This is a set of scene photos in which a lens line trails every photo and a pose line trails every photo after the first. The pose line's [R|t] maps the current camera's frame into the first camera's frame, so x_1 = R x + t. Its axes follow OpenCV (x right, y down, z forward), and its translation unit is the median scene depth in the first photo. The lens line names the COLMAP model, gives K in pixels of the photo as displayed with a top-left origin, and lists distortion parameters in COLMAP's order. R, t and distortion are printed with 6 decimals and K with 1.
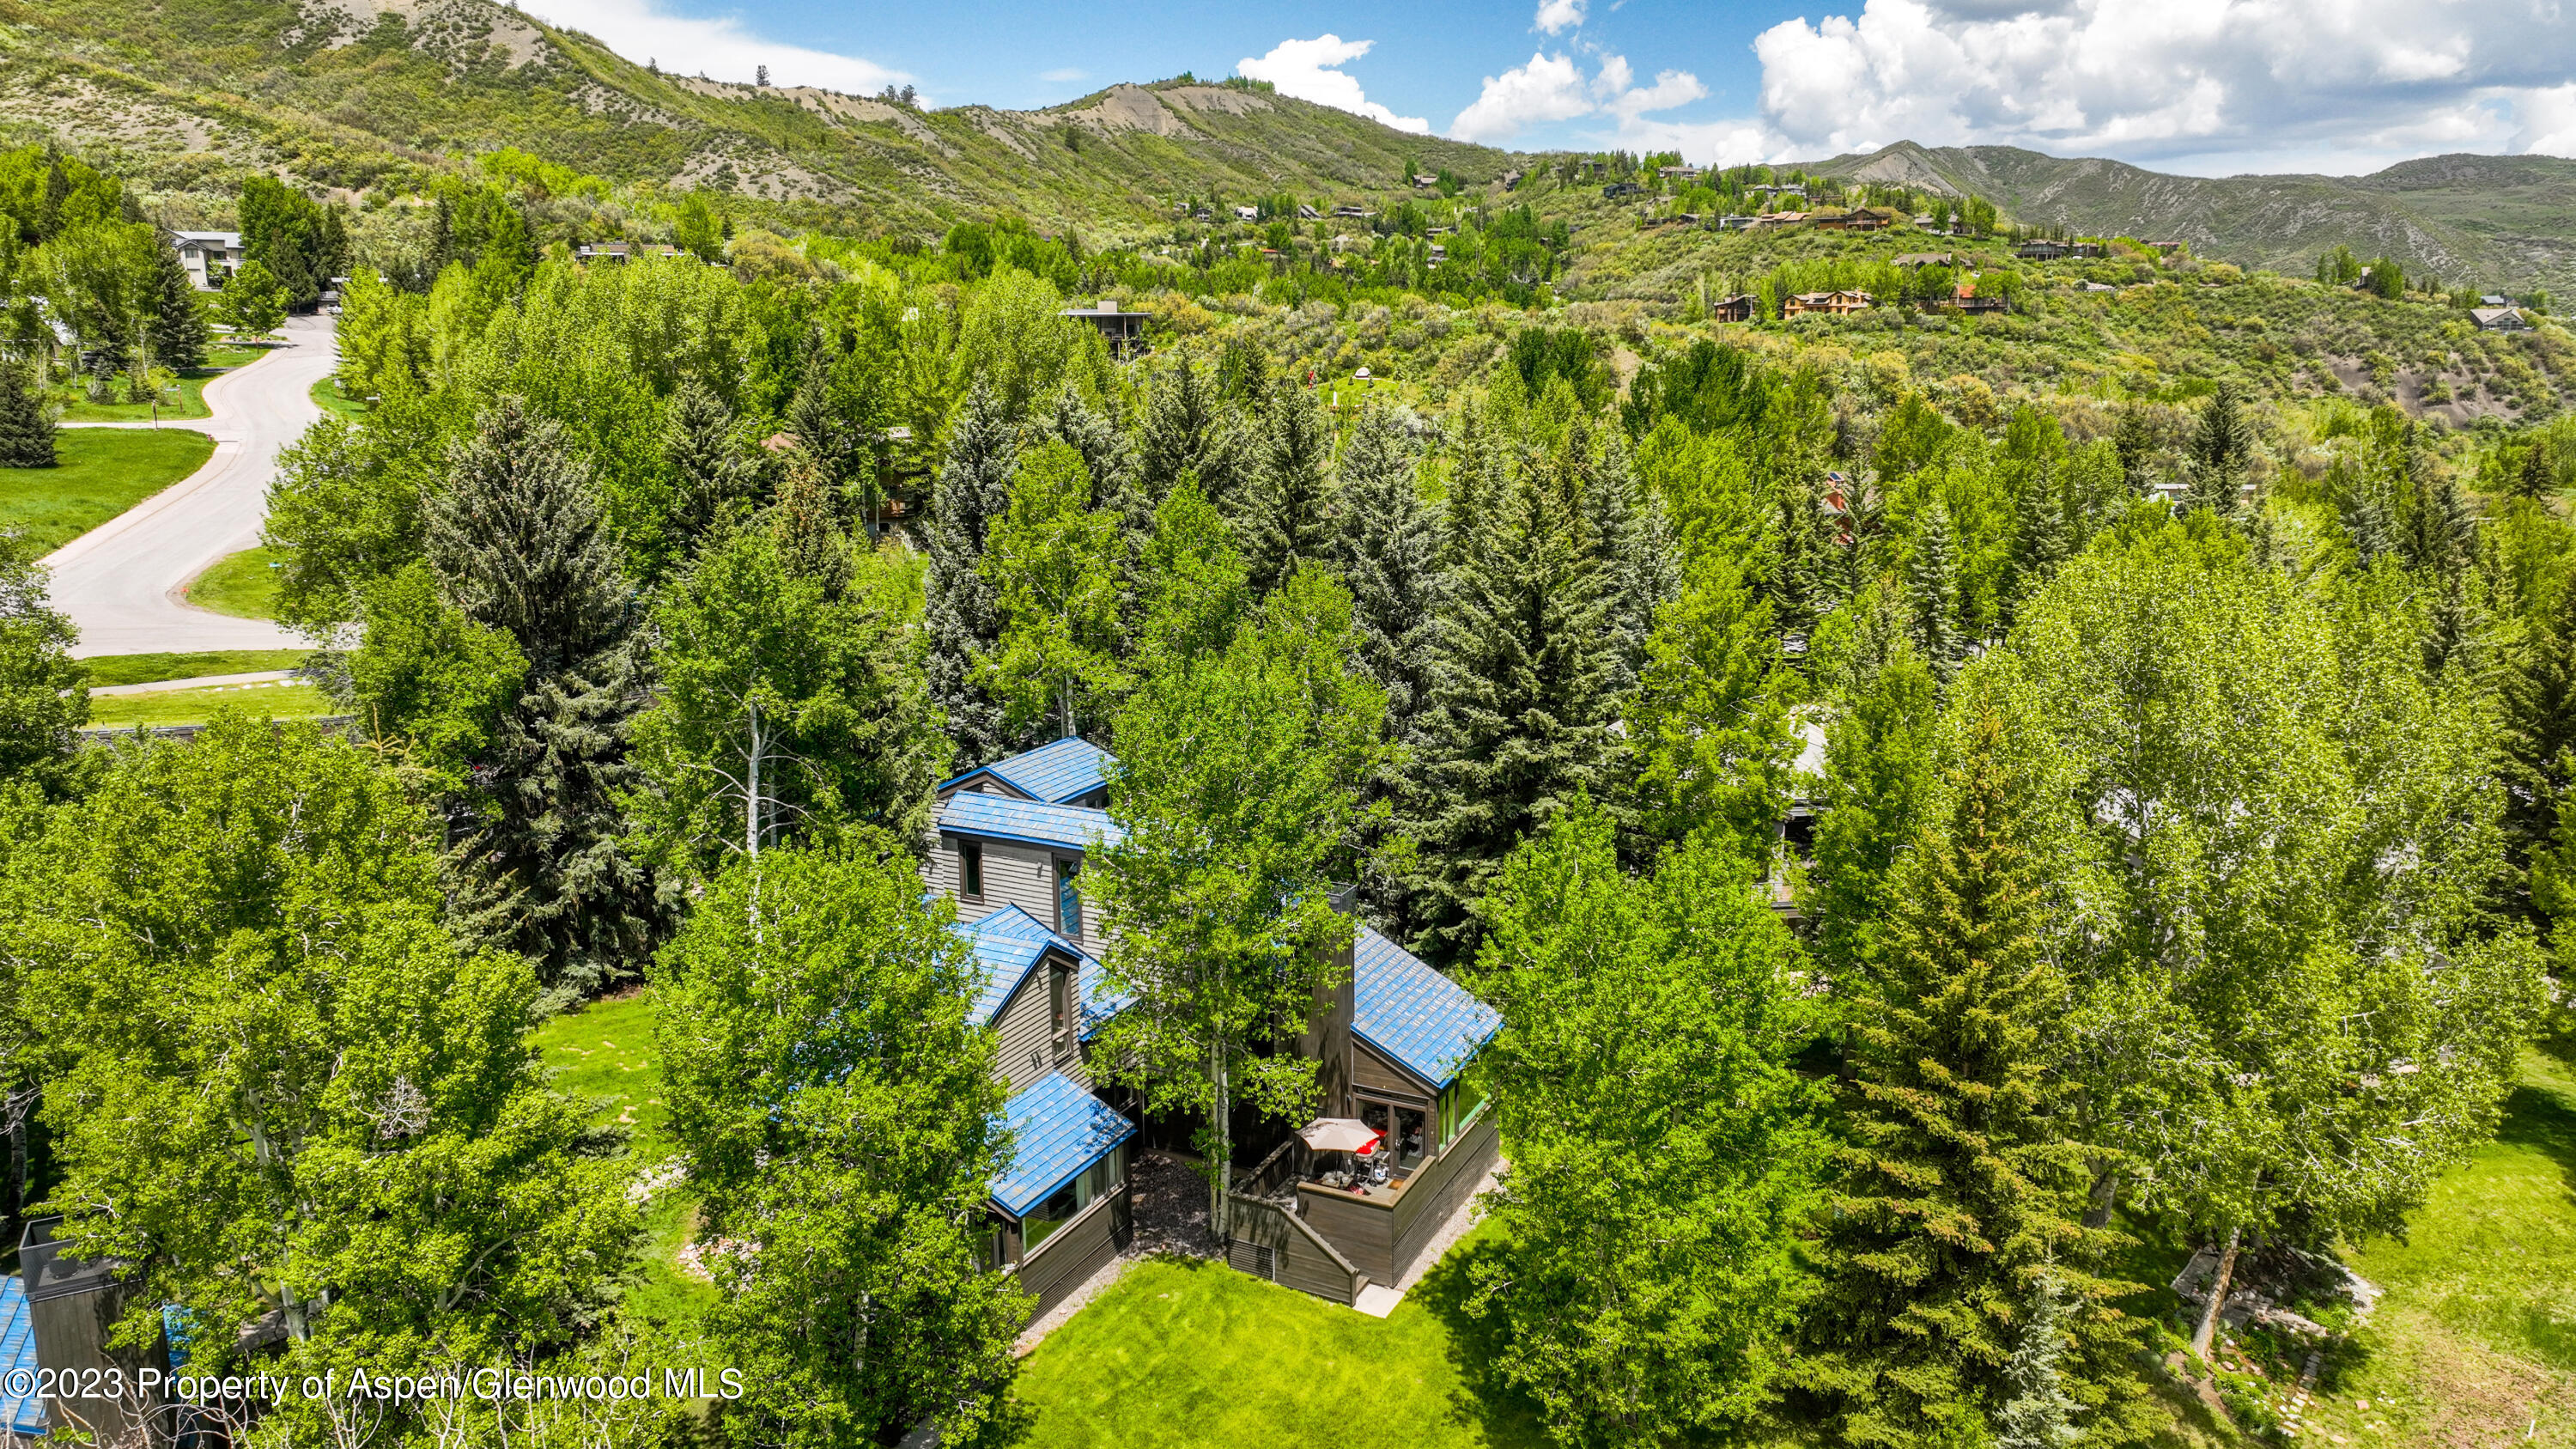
lens RADIAL K [[1809.7, 0, 1288.0], [0, 1809.7, 724.5], [0, 0, 1]] dist [0.002245, 0.005947]
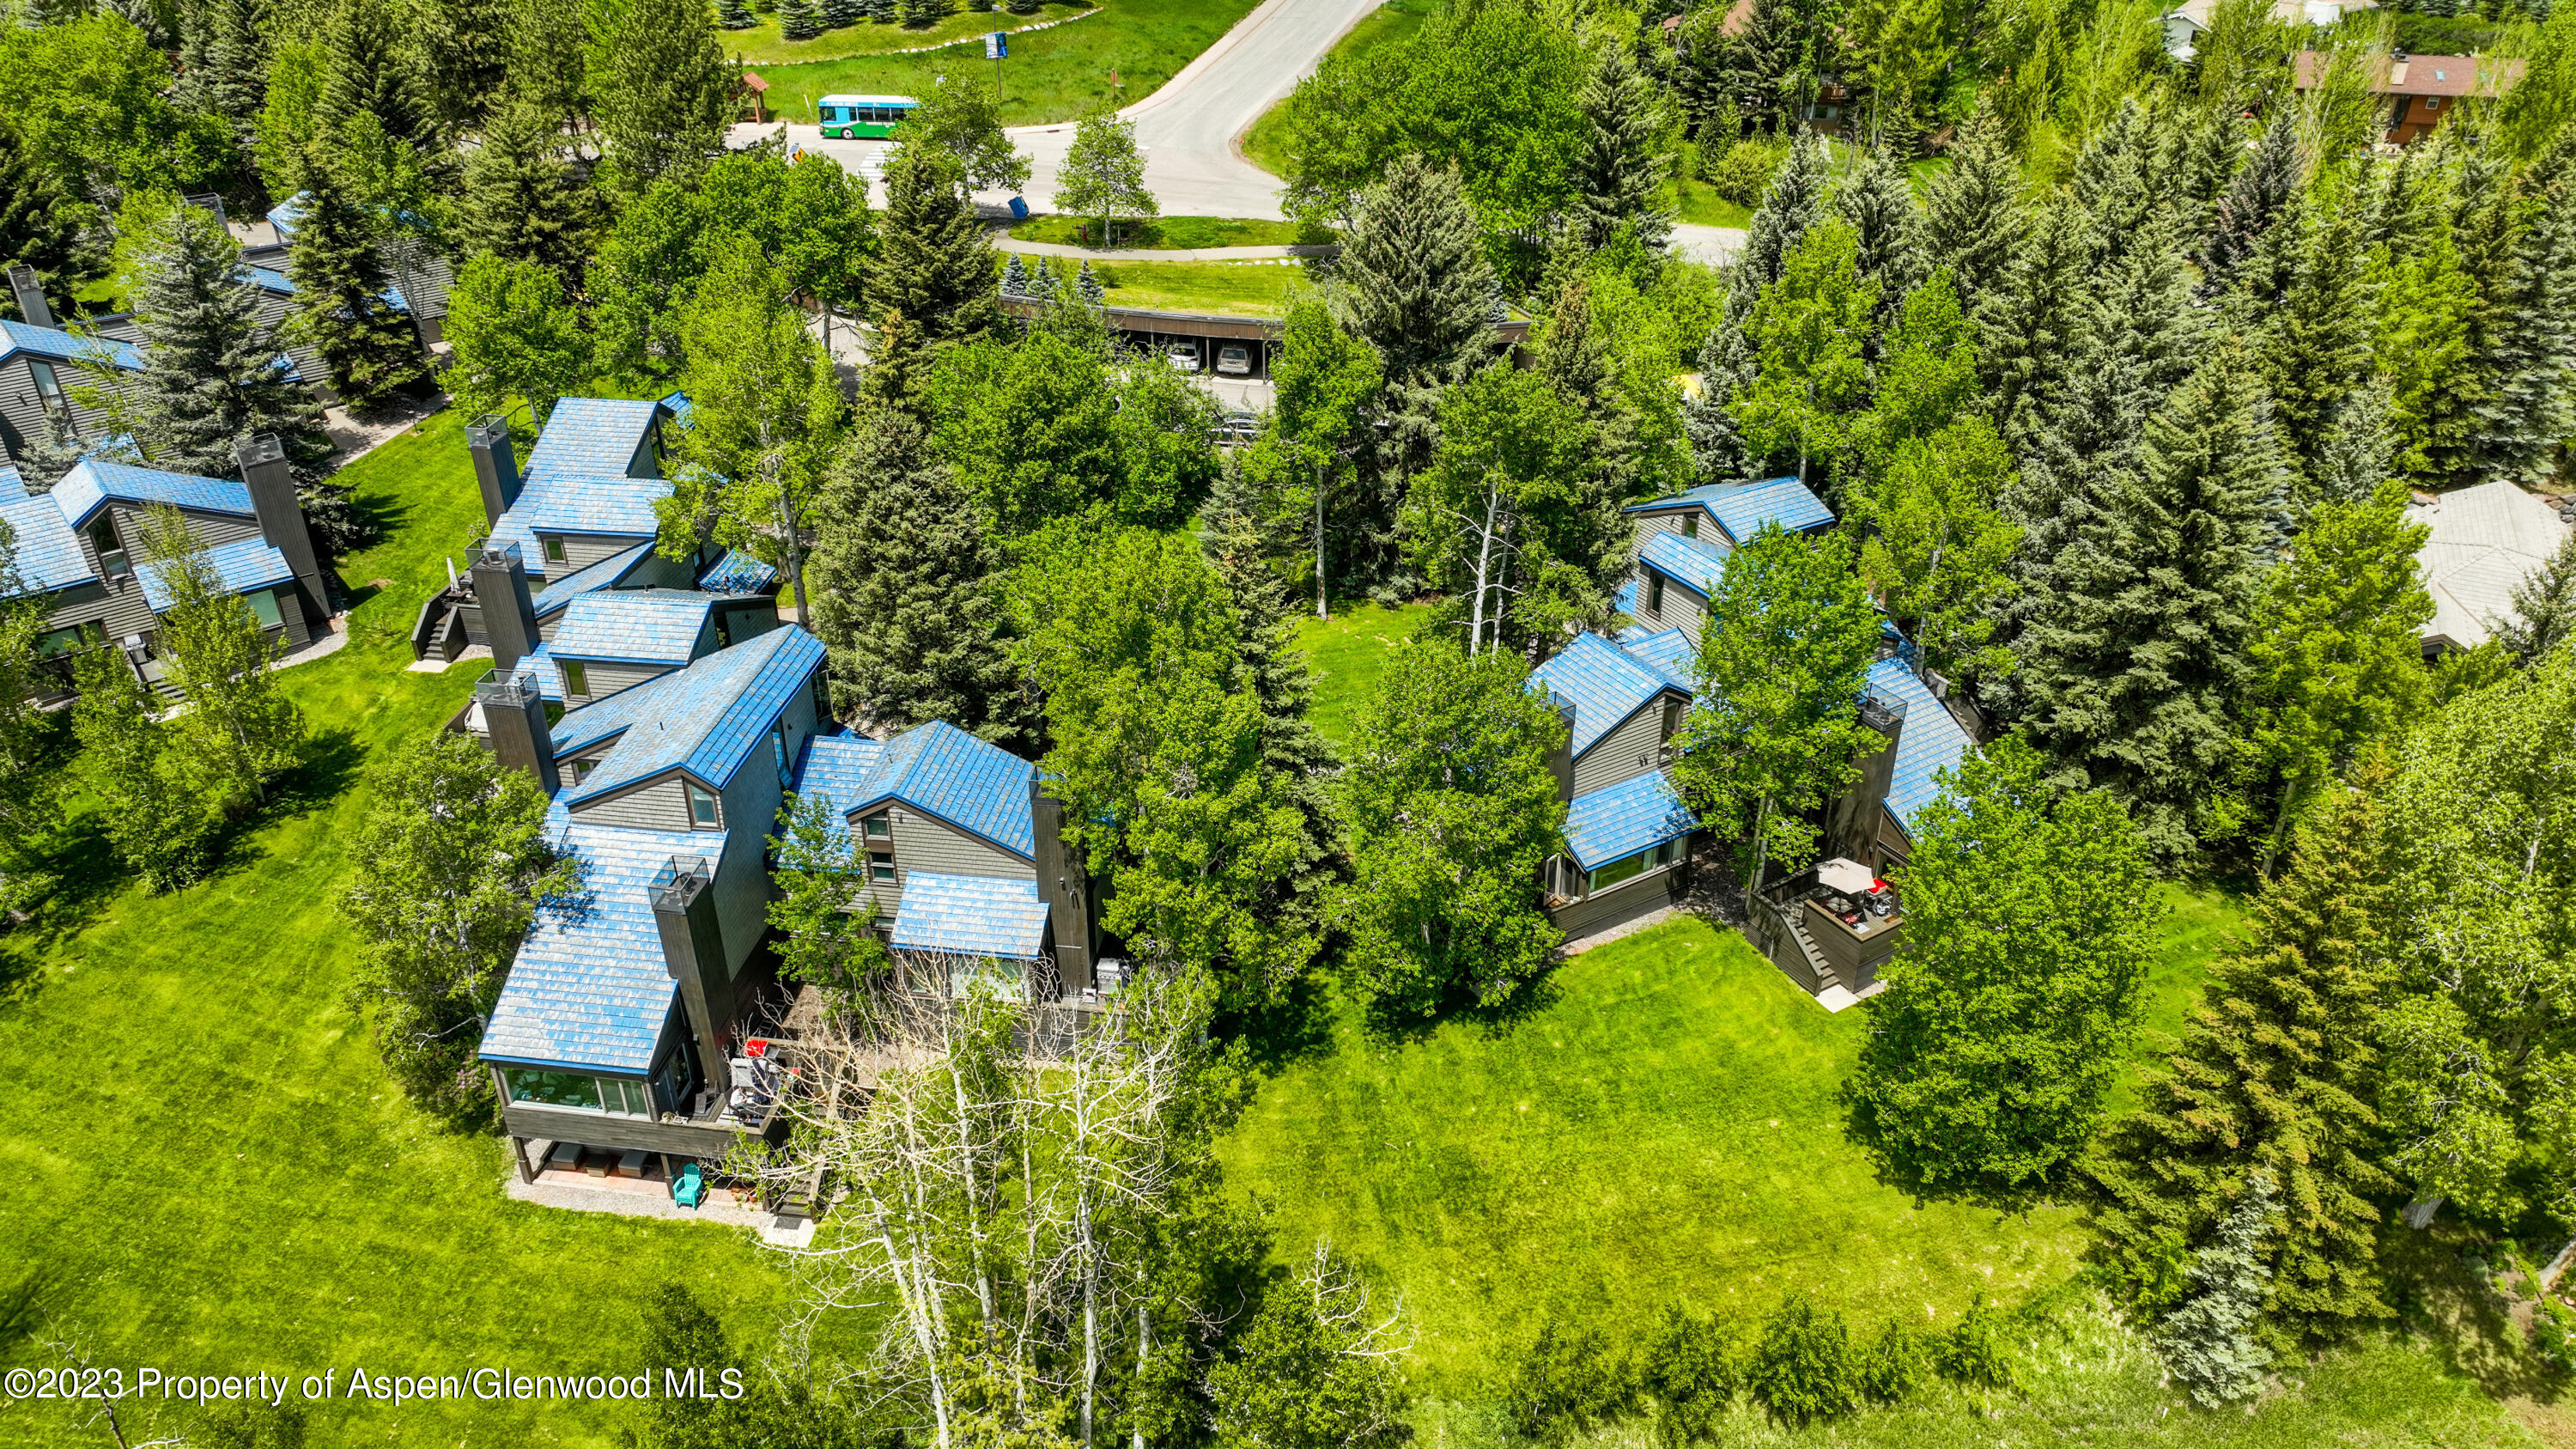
lens RADIAL K [[1809.7, 0, 1288.0], [0, 1809.7, 724.5], [0, 0, 1]] dist [0.002245, 0.005947]
pose [[0.843594, 0.275823, -0.460728, 0.035263], [-0.115198, 0.930980, 0.346418, -0.038848], [0.524479, -0.239161, 0.817144, -0.036987]]
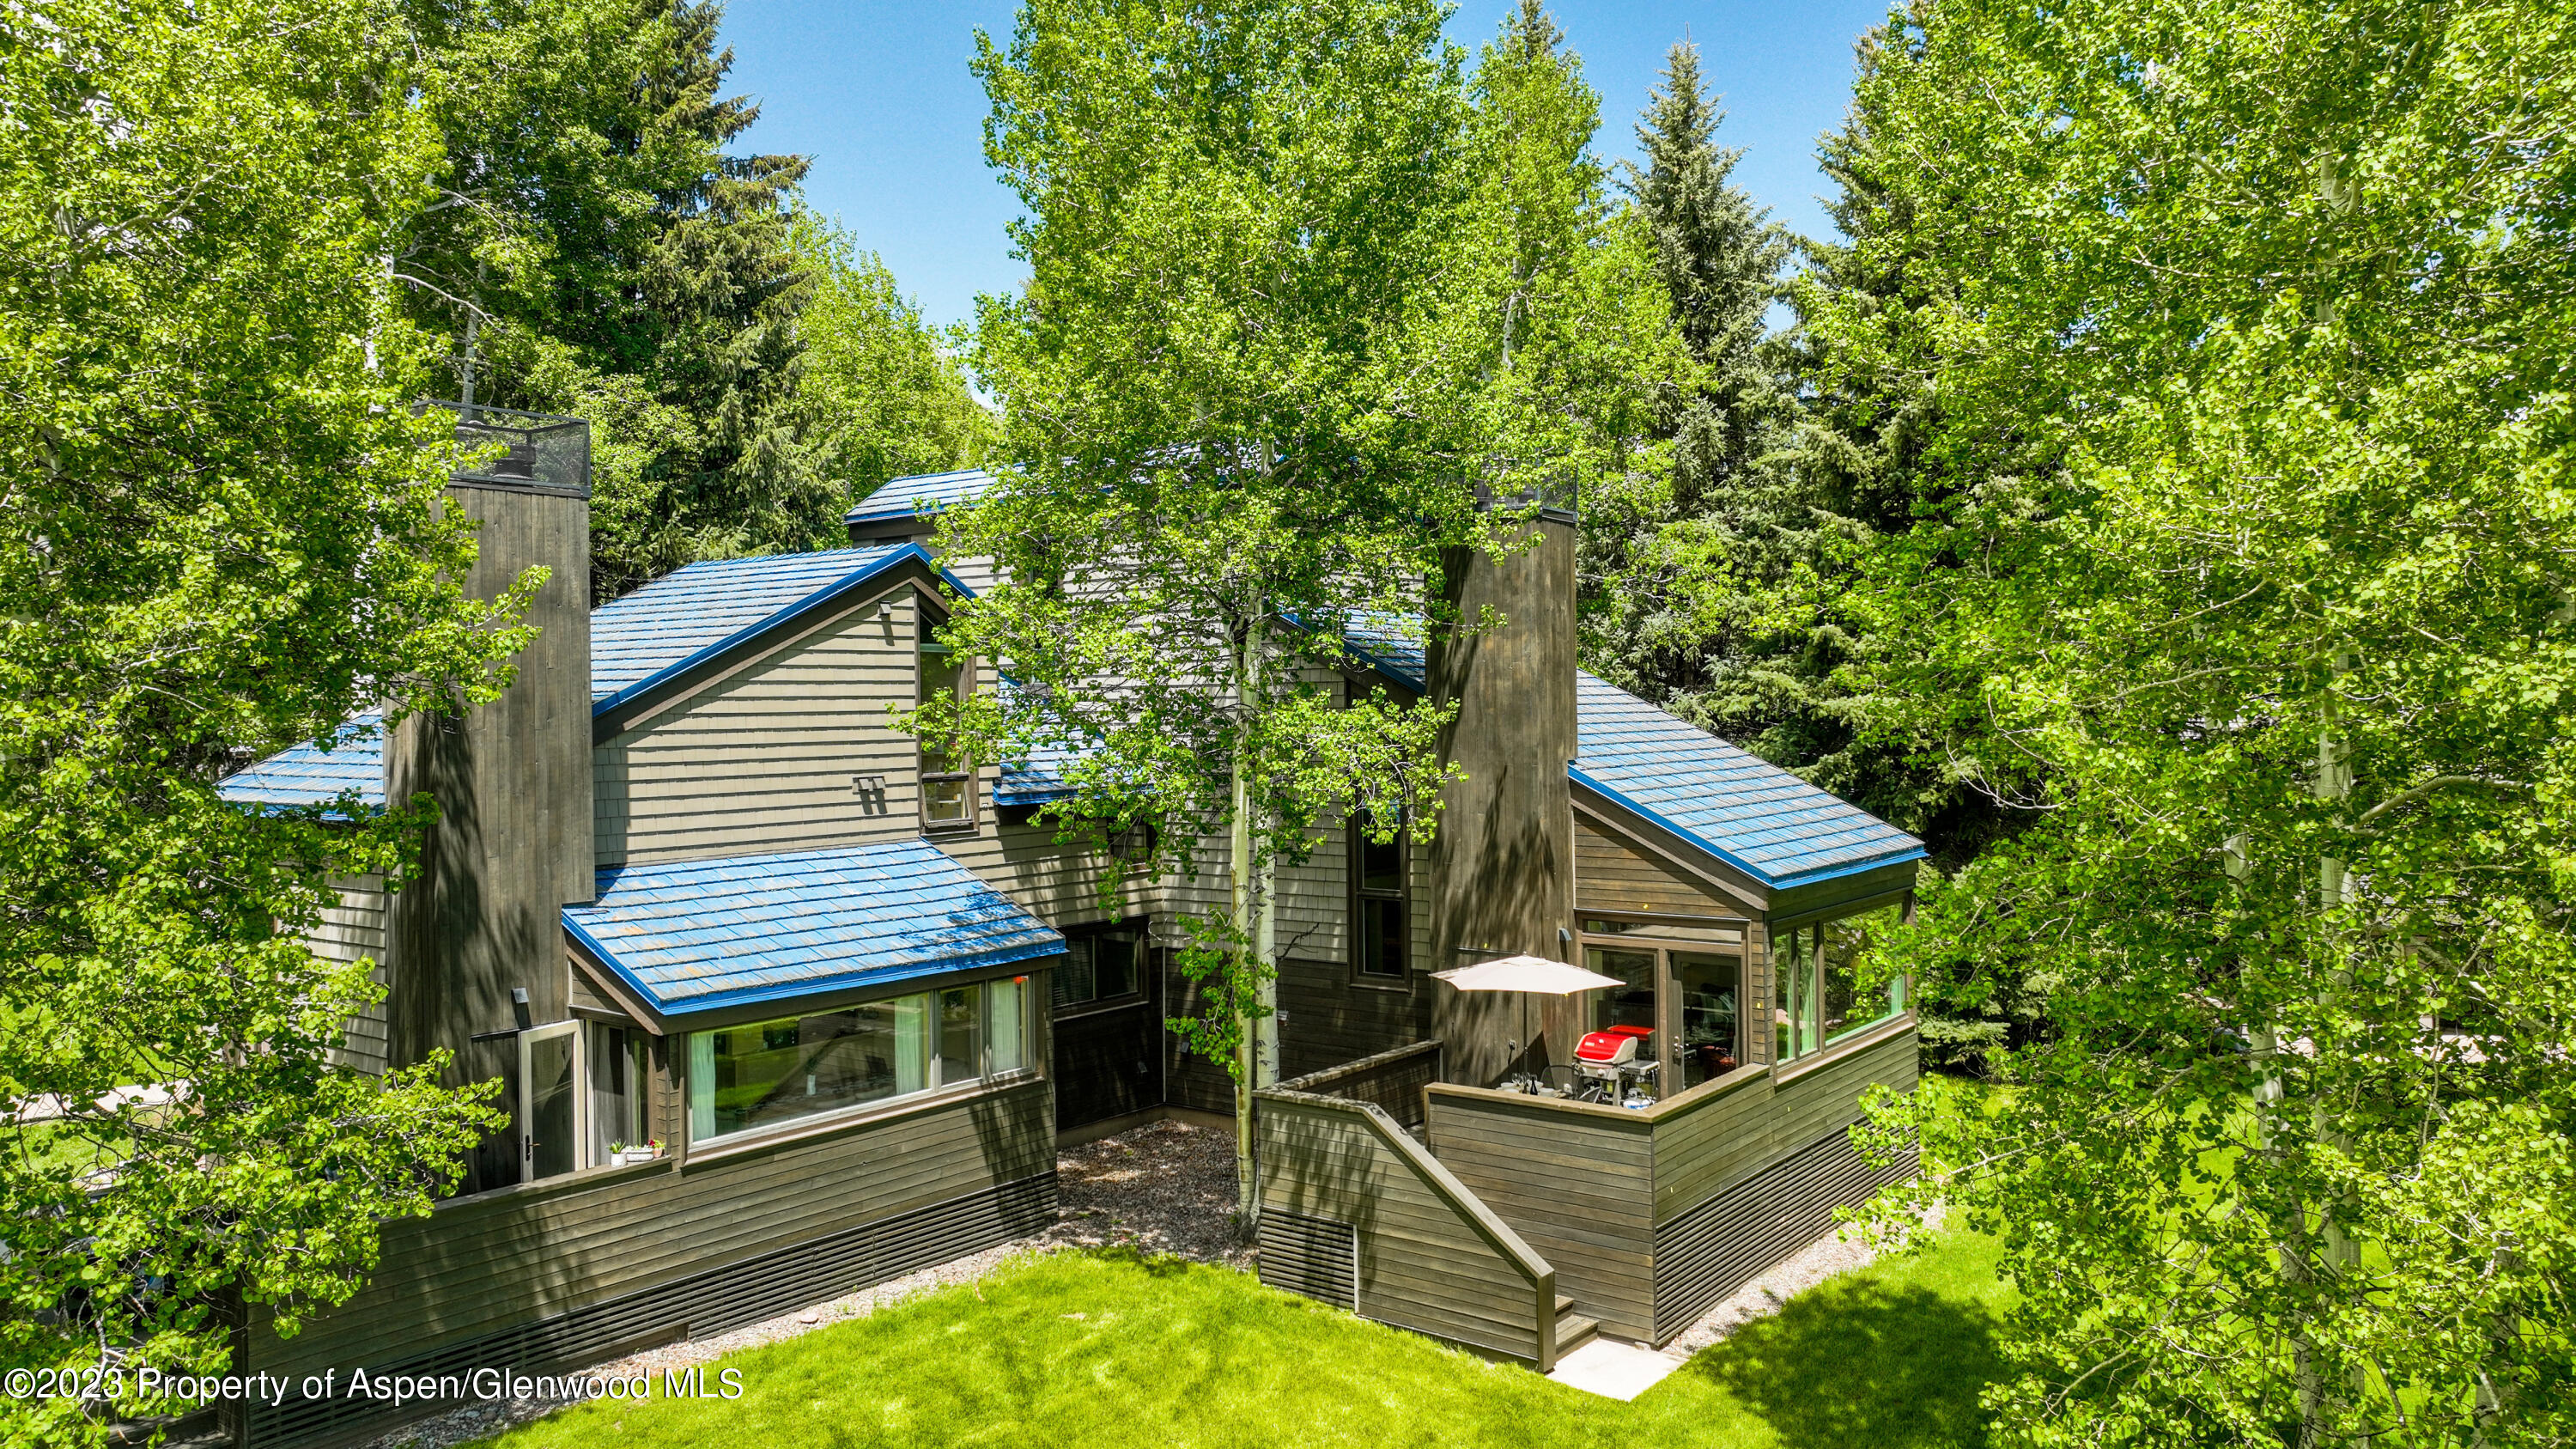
lens RADIAL K [[1776.7, 0, 1318.6], [0, 1776.7, 772.9], [0, 0, 1]] dist [-0.000083, 0.000922]
pose [[0.983553, 0.003909, -0.180575, 0.007232], [-0.038092, 0.981769, -0.186224, 0.034434], [0.176555, 0.190040, 0.965771, 0.077303]]
